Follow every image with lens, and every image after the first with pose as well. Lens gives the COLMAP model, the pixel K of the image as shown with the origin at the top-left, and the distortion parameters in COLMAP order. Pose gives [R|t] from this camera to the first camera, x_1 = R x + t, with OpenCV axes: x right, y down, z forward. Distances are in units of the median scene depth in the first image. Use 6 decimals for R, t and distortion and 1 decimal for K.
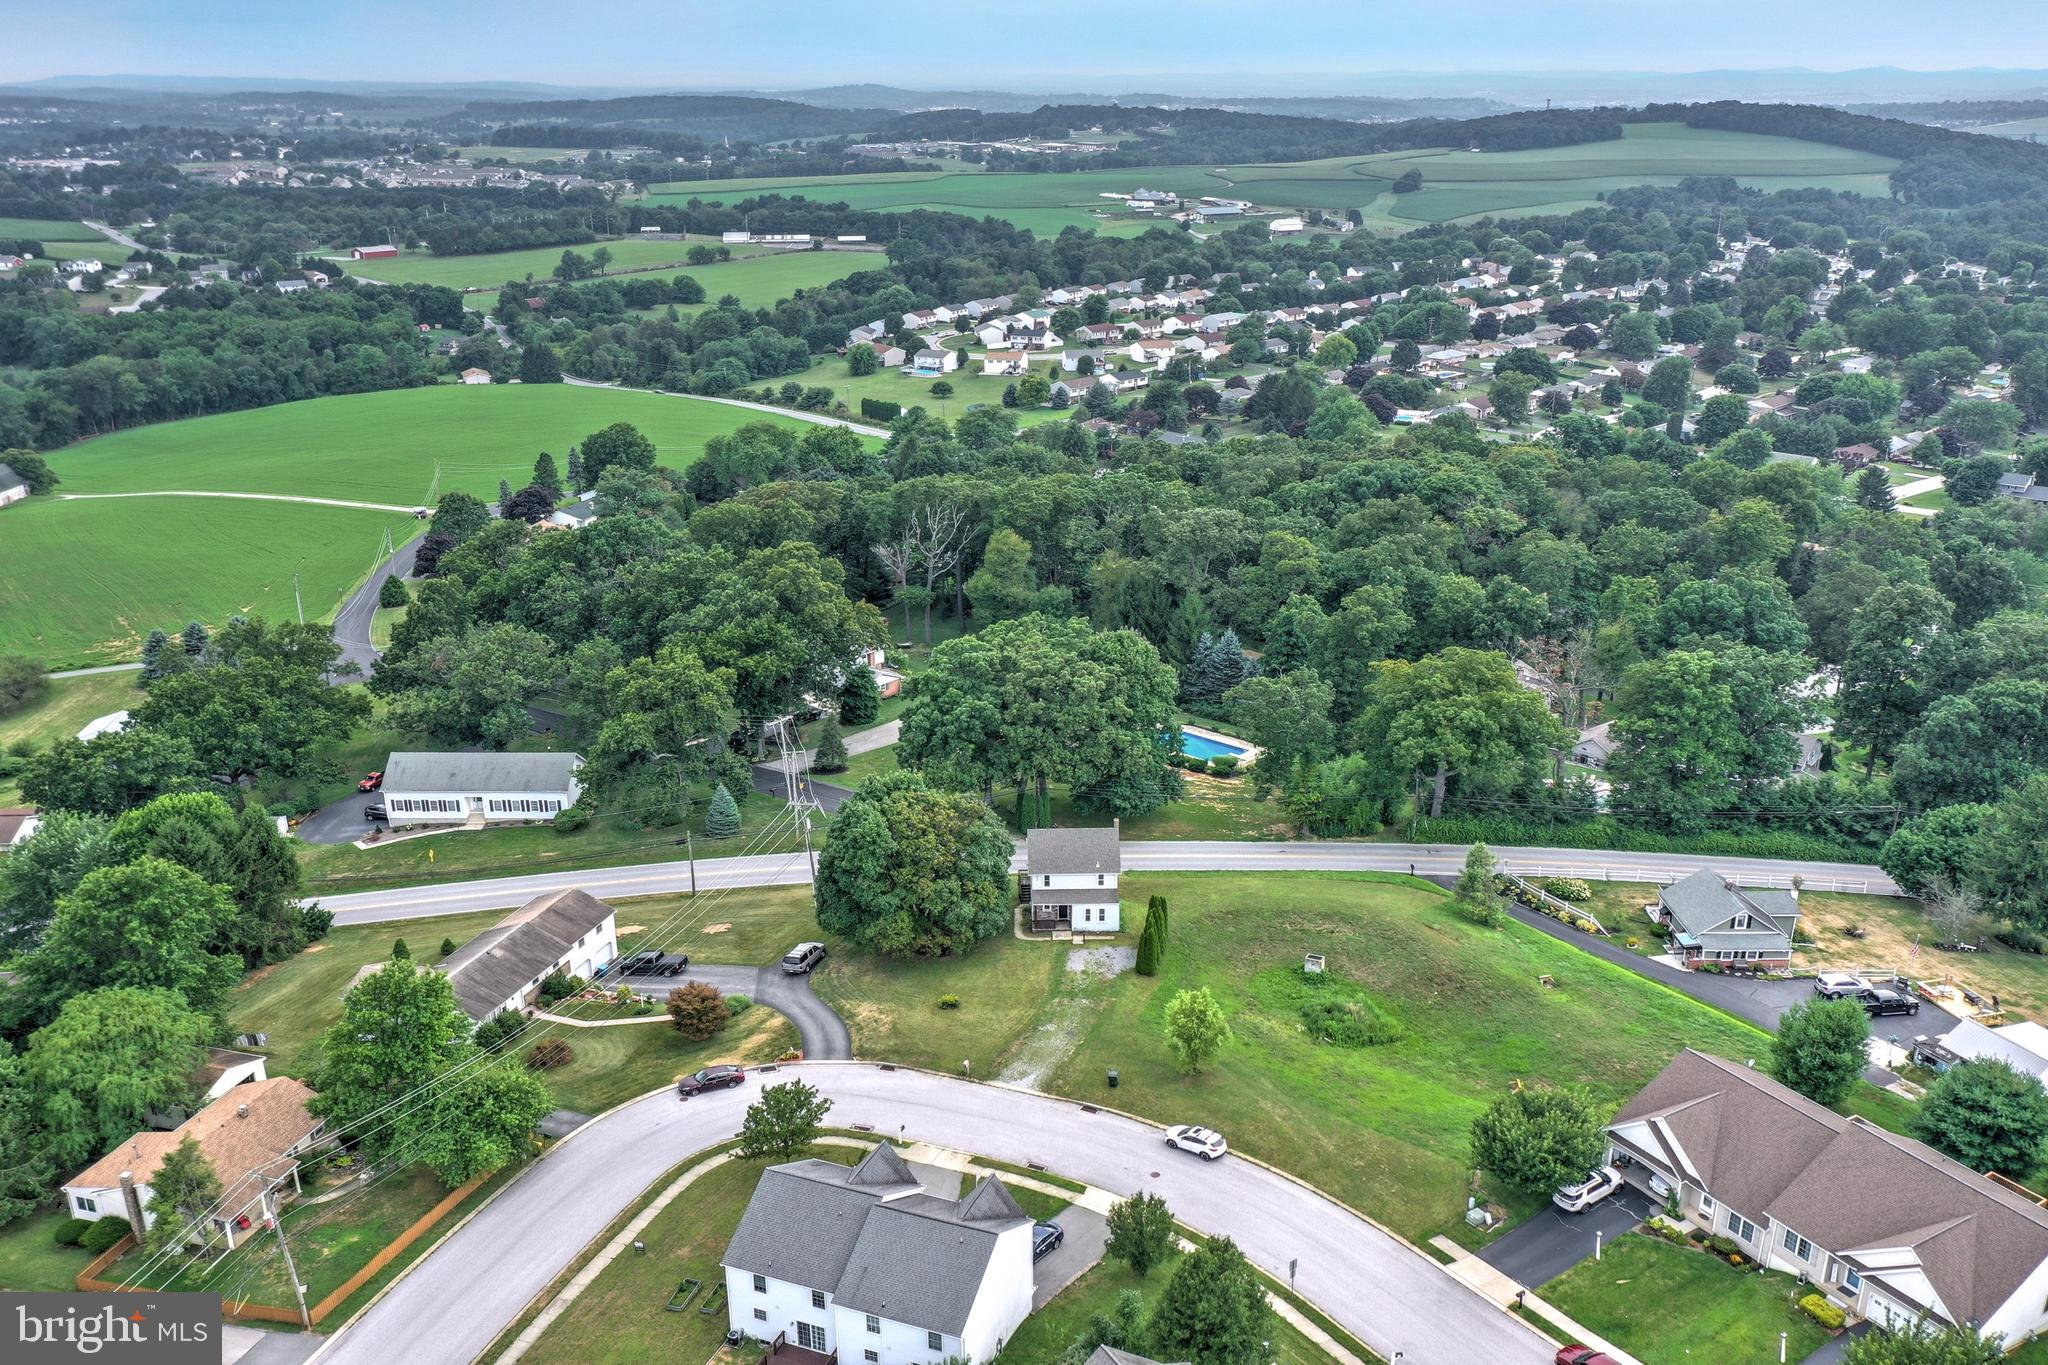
lens RADIAL K [[1615.2, 0, 1018.6], [0, 1615.2, 681.3], [0, 0, 1]] dist [0.006656, -0.009276]
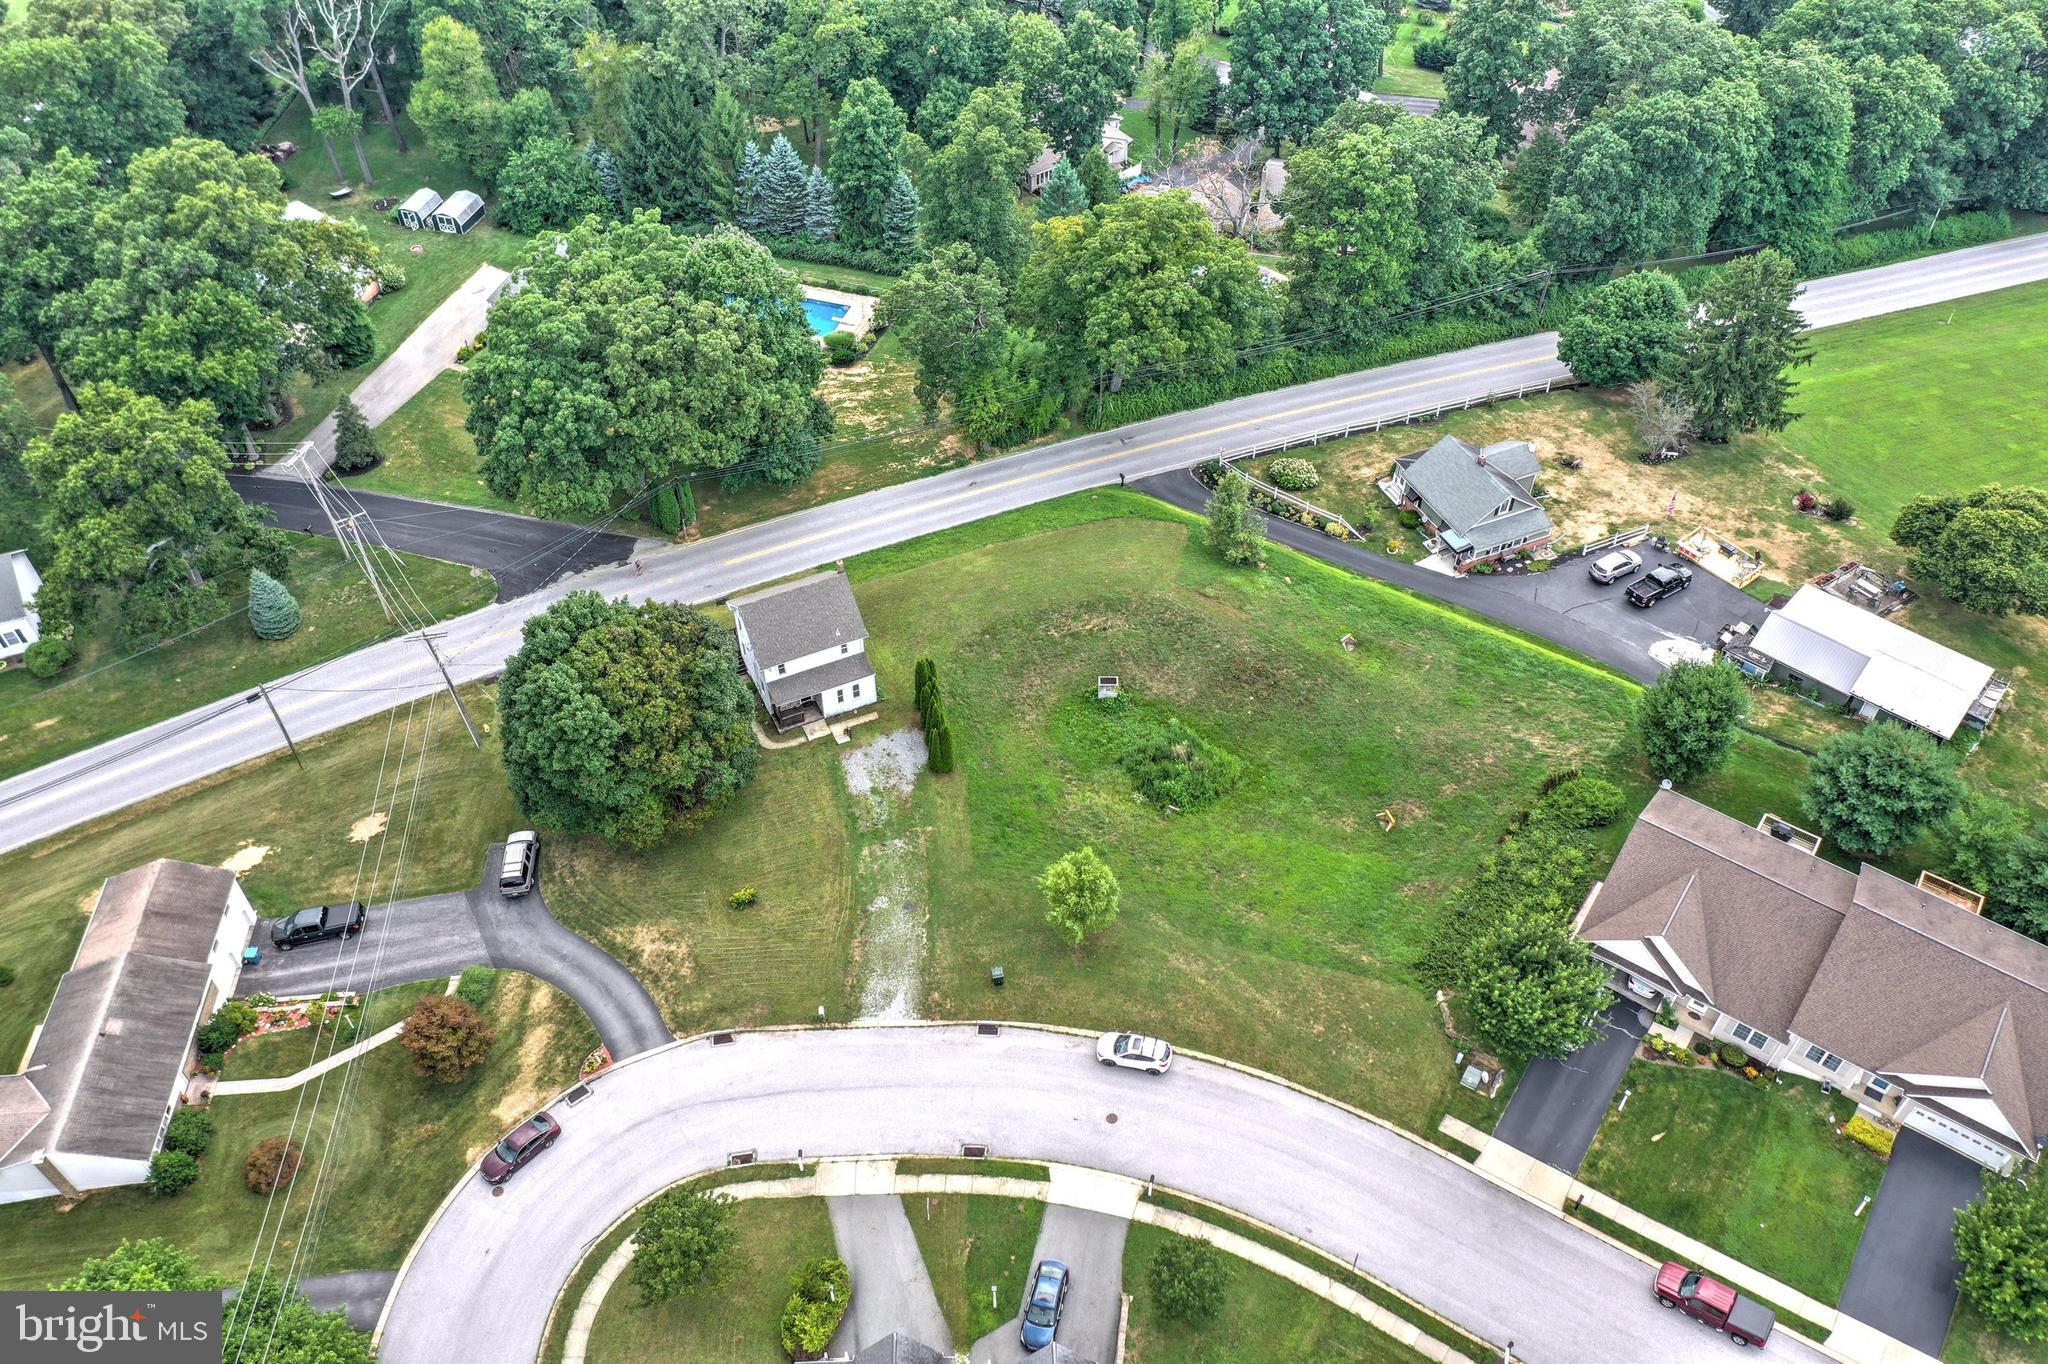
lens RADIAL K [[1505.1, 0, 937.3], [0, 1505.1, 730.3], [0, 0, 1]] dist [0.004071, -0.000627]
pose [[0.926608, -0.278882, 0.252235, -0.113163], [0.129169, 0.866033, 0.483013, -0.210008], [-0.353147, -0.414983, 0.838496, 0.357493]]
